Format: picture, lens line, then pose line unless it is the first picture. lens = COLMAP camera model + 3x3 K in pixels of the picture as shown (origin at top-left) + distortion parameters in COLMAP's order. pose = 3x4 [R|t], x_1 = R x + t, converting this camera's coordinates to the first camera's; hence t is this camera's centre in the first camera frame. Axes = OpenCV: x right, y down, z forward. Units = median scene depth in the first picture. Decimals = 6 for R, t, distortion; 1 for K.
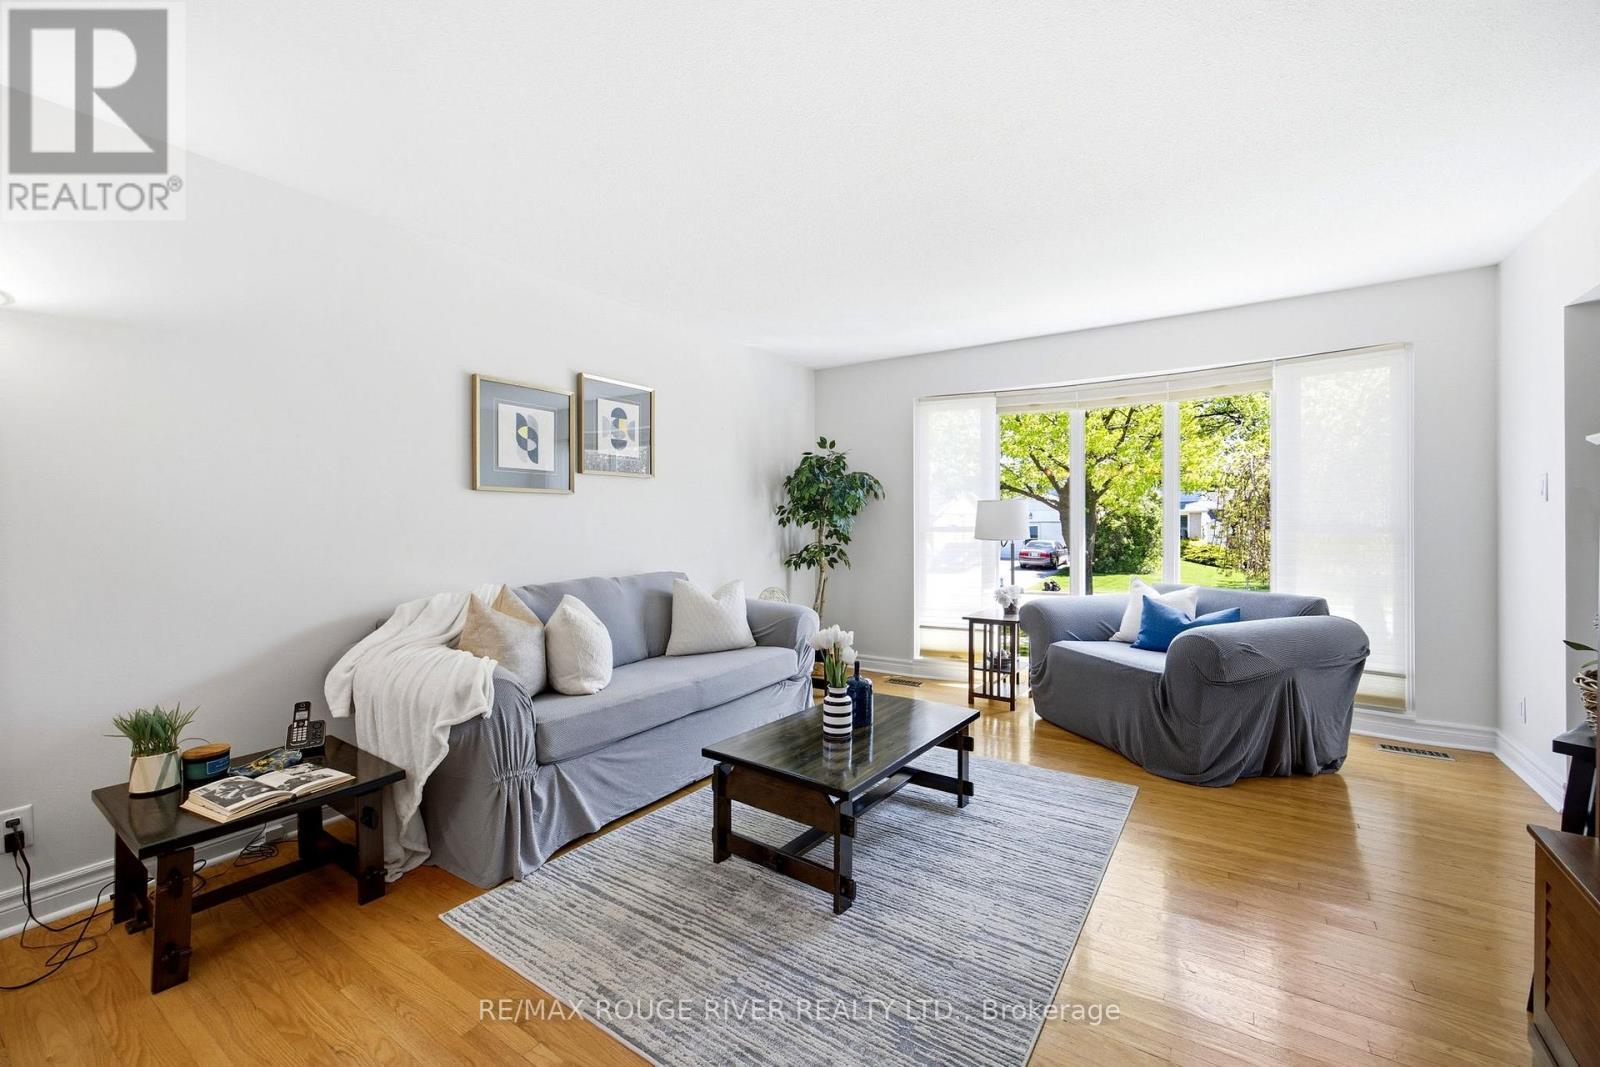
lens RADIAL K [[666.8, 0, 831.4], [0, 666.8, 519.9], [0, 0, 1]] dist [-0.012186, 0.003041]
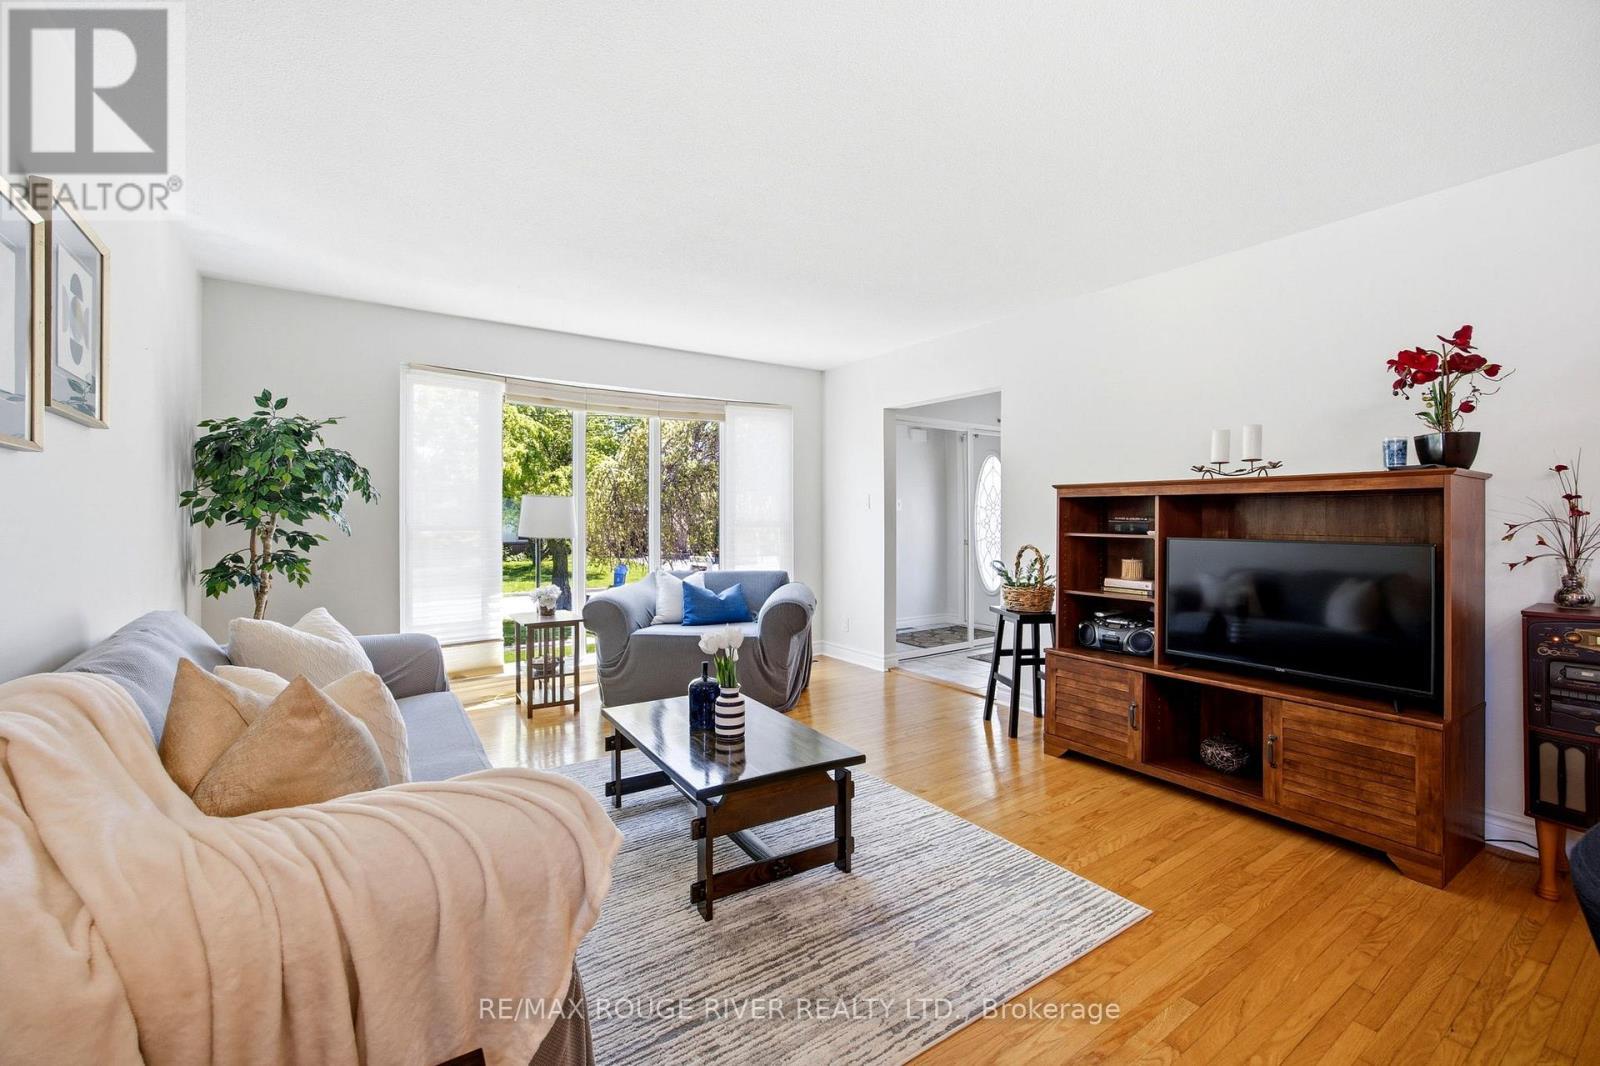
lens RADIAL K [[666.8, 0, 804.2], [0, 666.8, 518.6], [0, 0, 1]] dist [-0.012186, 0.003041]
pose [[0.378195, 0.003122, 0.925721, -0.561751], [-0.002646, 0.999994, -0.002292, 0.004161], [-0.925722, -0.001582, 0.378201, 0.350451]]
